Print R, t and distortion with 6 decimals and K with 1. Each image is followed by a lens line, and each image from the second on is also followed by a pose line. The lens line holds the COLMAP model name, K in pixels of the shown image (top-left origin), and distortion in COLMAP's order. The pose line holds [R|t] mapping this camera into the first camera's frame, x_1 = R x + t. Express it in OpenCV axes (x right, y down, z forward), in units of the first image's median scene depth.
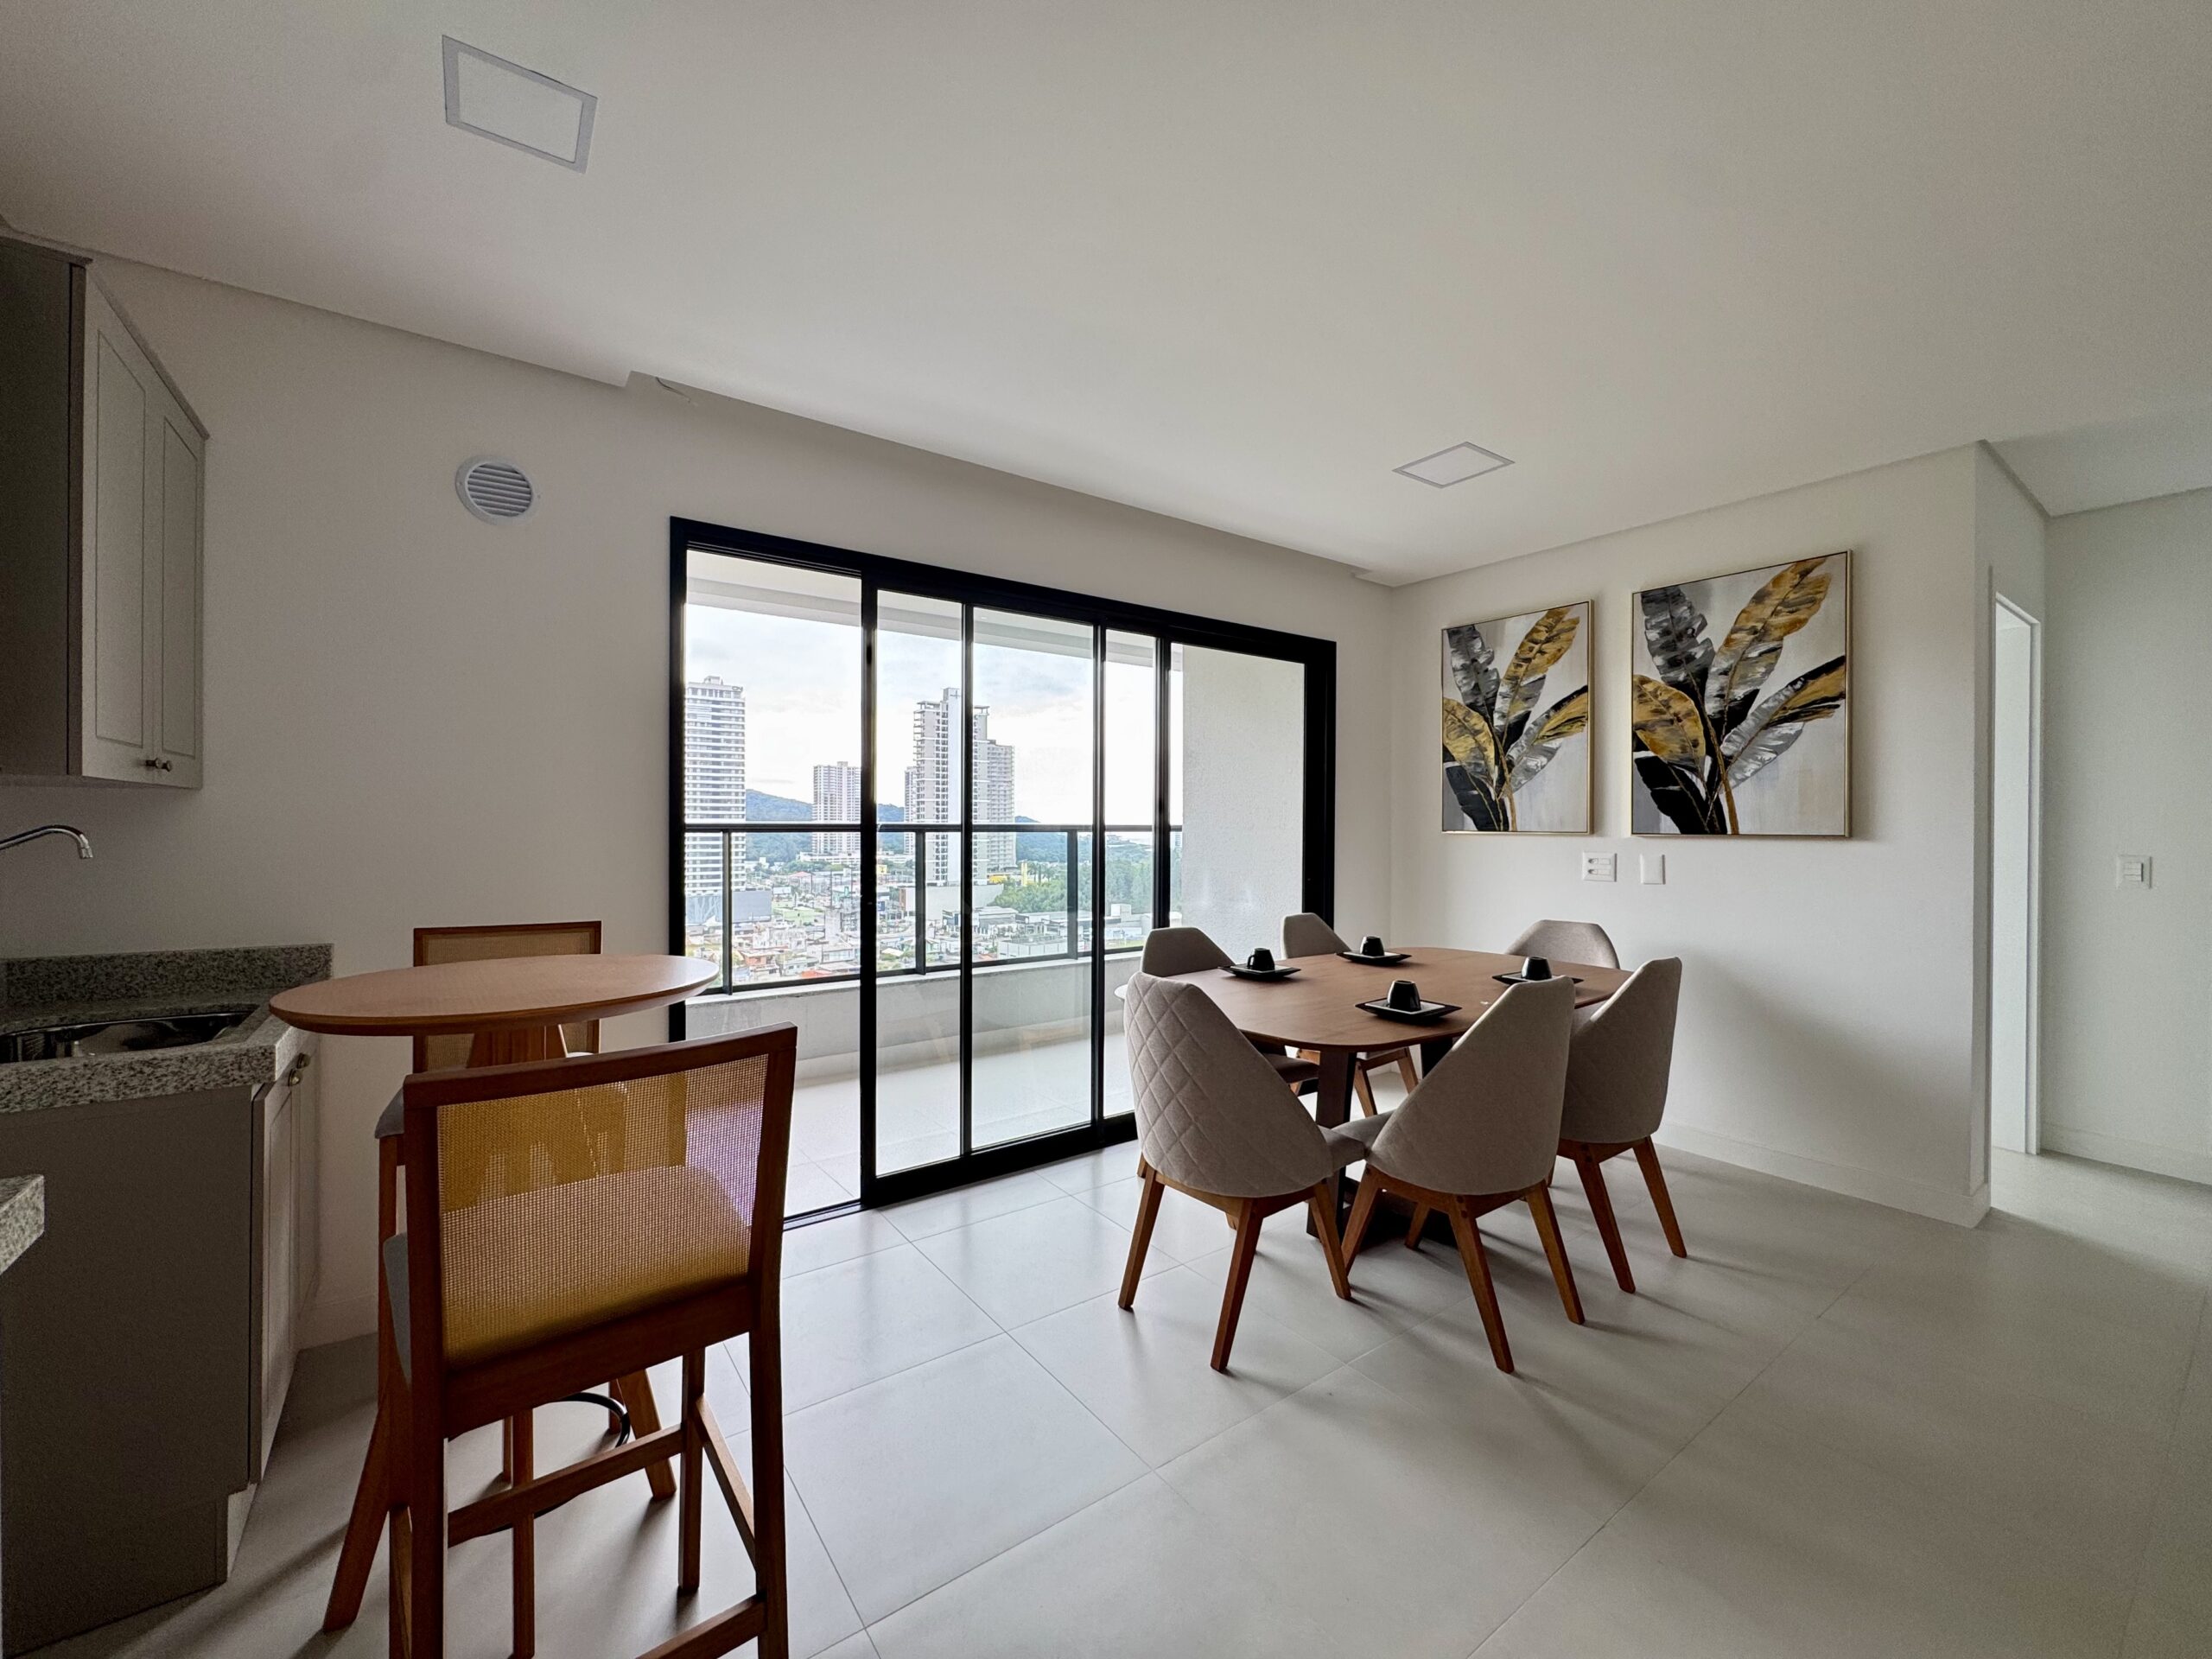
lens RADIAL K [[883.7, 0, 1105.5], [0, 883.7, 828.9], [0, 0, 1]] dist [-0.002489, -0.000286]
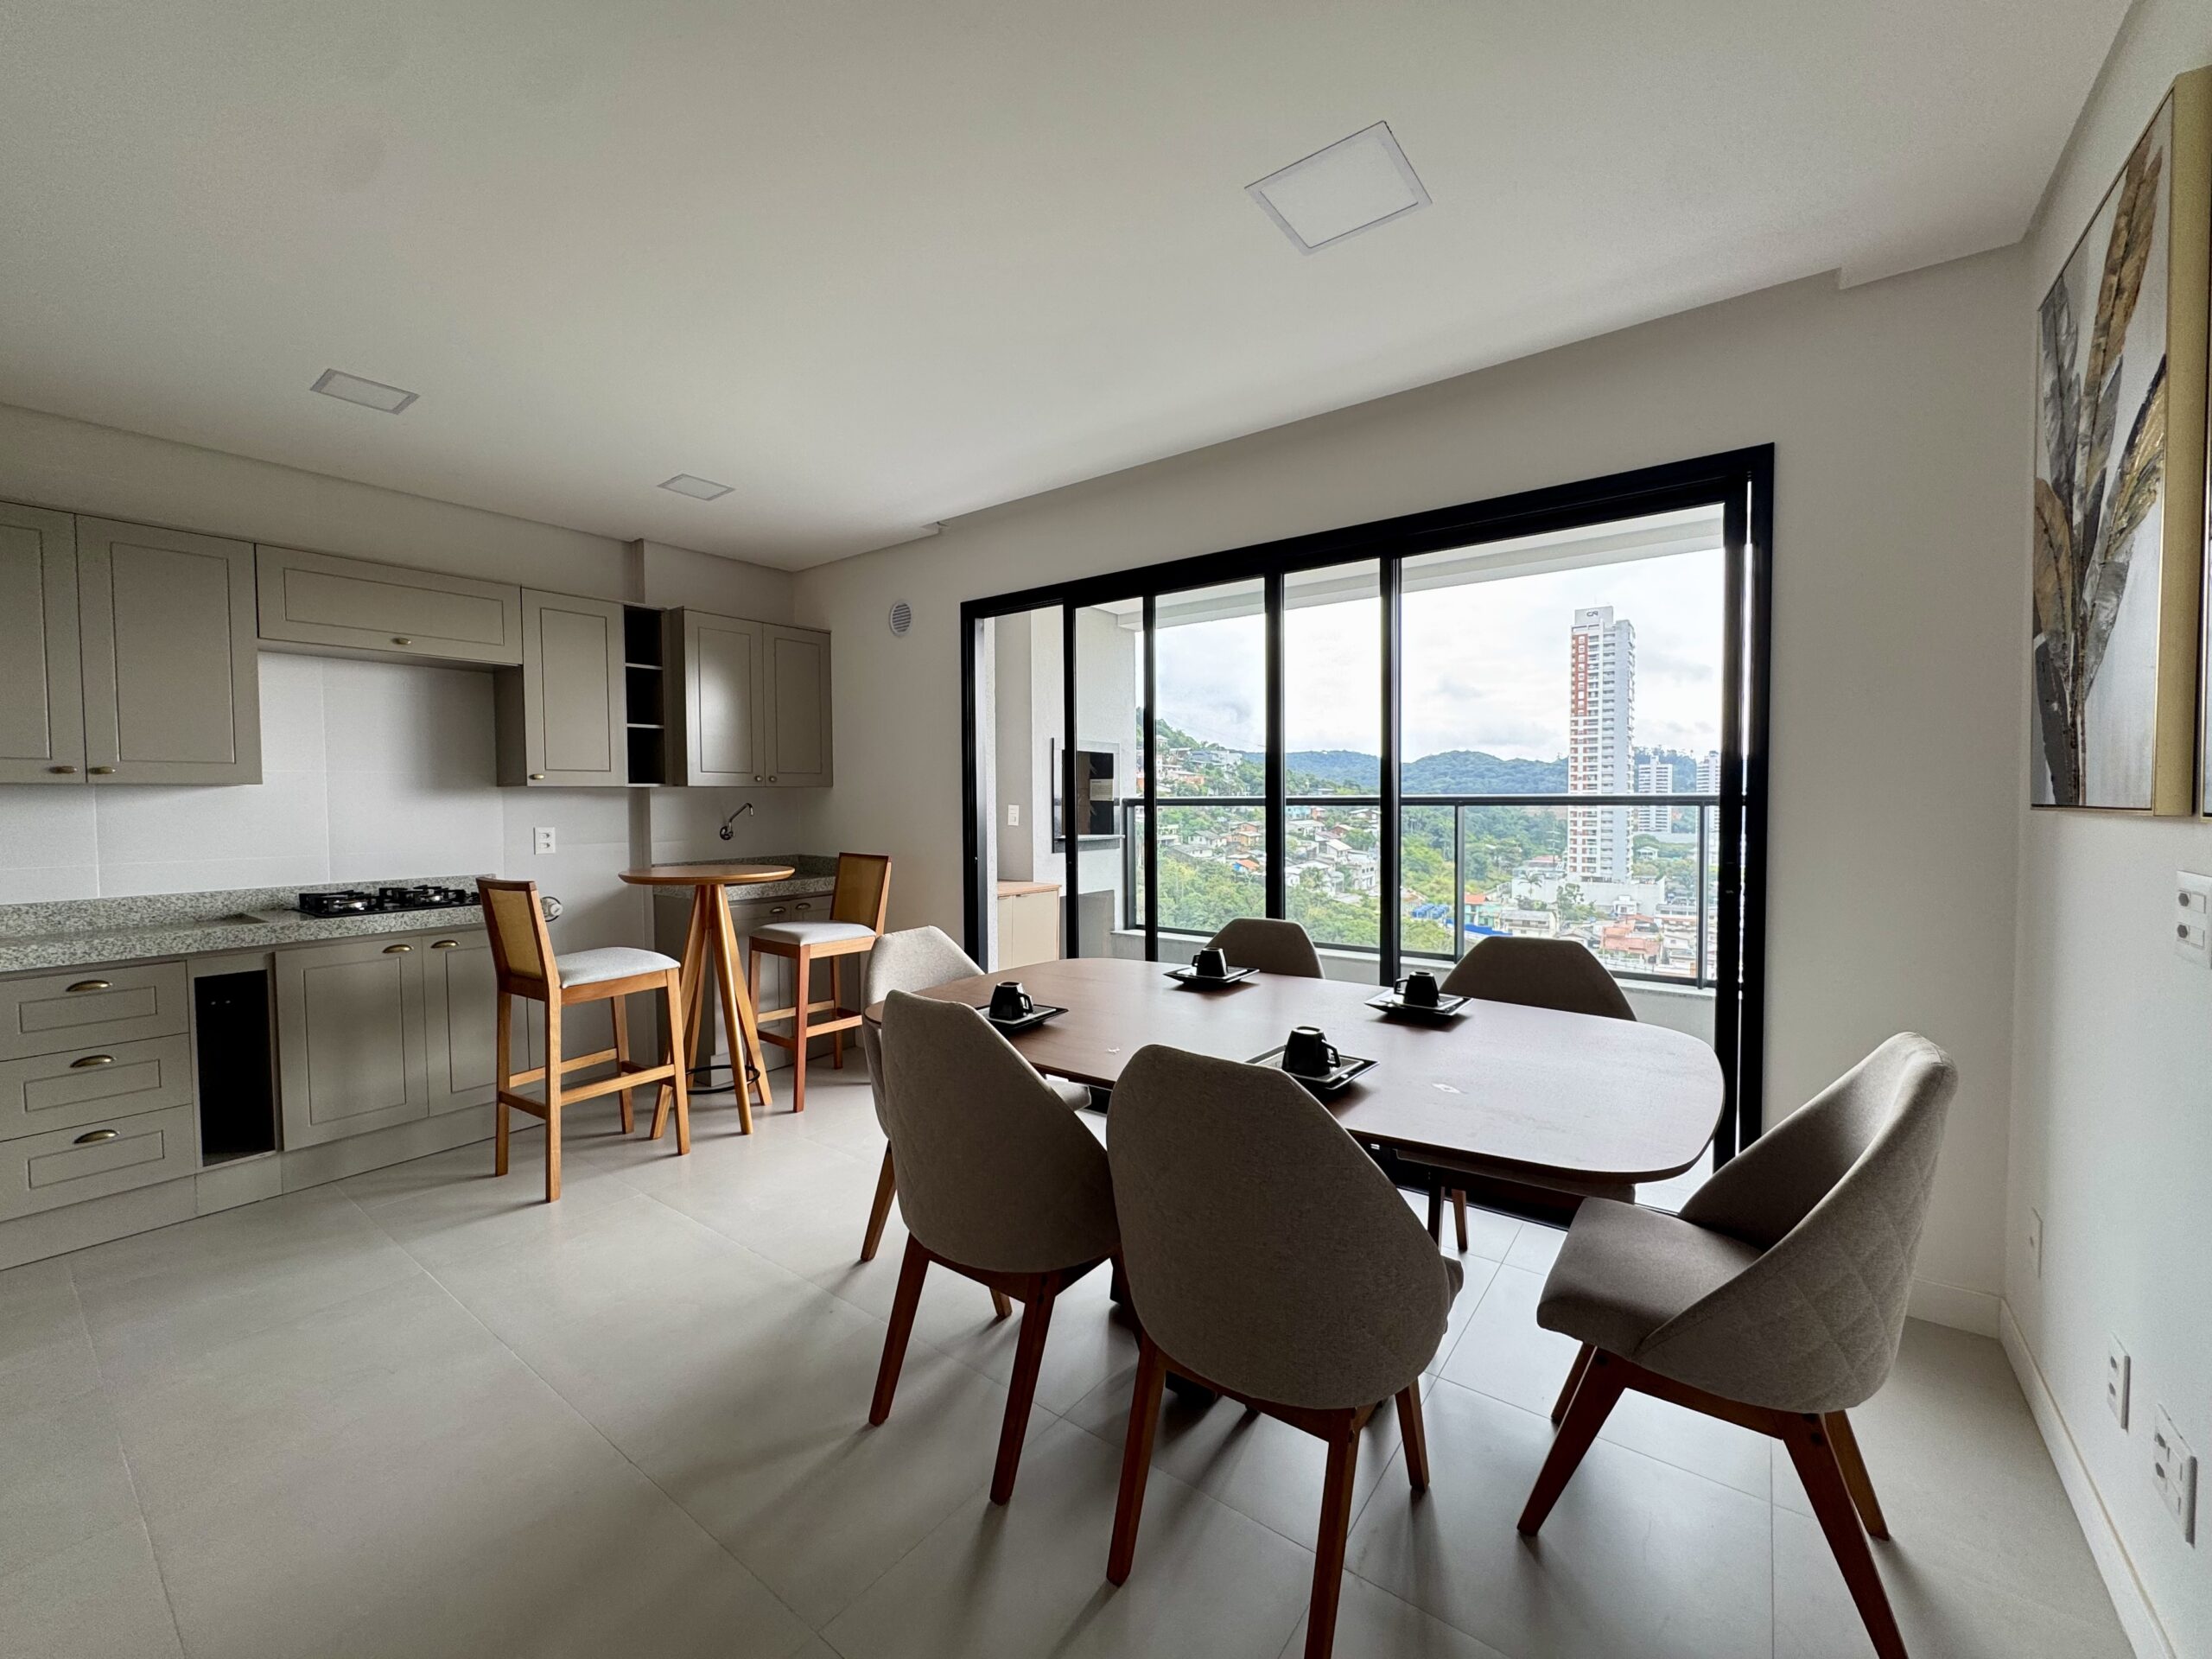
lens RADIAL K [[883.7, 0, 1107.1], [0, 883.7, 827.9], [0, 0, 1]] dist [-0.002489, -0.000286]
pose [[0.296835, 0.025565, -0.954586, 0.684309], [0.002547, 0.999617, 0.027563, 0.000531], [0.954925, -0.010613, 0.296656, 0.491402]]
